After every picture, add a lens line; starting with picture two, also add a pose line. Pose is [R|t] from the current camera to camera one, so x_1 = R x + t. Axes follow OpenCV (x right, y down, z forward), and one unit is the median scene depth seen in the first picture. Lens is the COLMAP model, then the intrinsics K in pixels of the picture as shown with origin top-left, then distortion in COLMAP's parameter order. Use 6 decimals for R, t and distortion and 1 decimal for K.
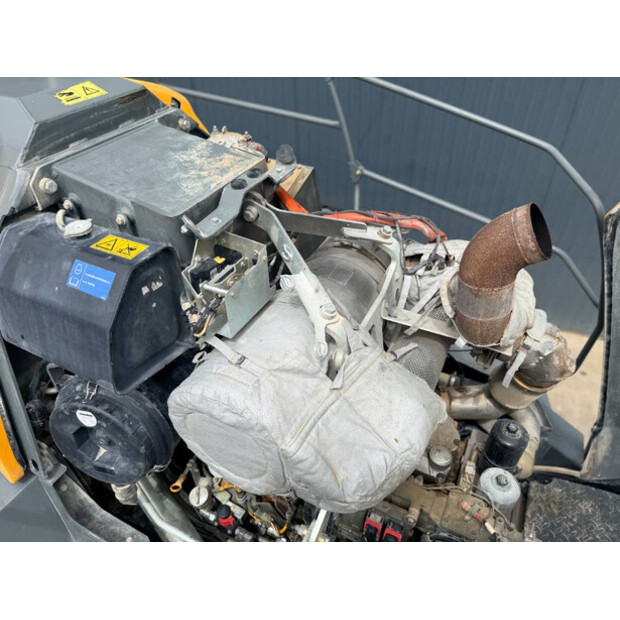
lens RADIAL K [[435.1, 0, 310.4], [0, 435.1, 306.9], [0, 0, 1]] dist [0.068821, -0.085855]
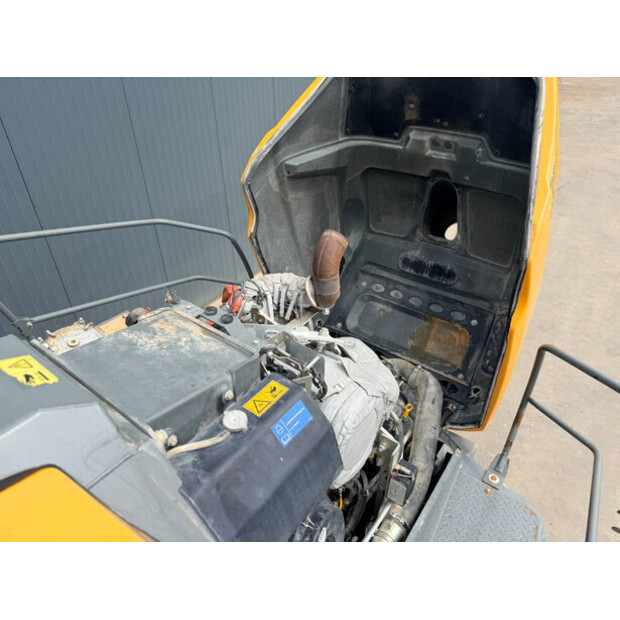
lens RADIAL K [[435.1, 0, 310.4], [0, 435.1, 306.9], [0, 0, 1]] dist [0.068821, -0.085855]
pose [[0.160388, -0.532723, 0.830952, -1.261760], [0.623605, 0.707245, 0.333048, -0.628177], [-0.765110, 0.464769, 0.445643, 0.265898]]
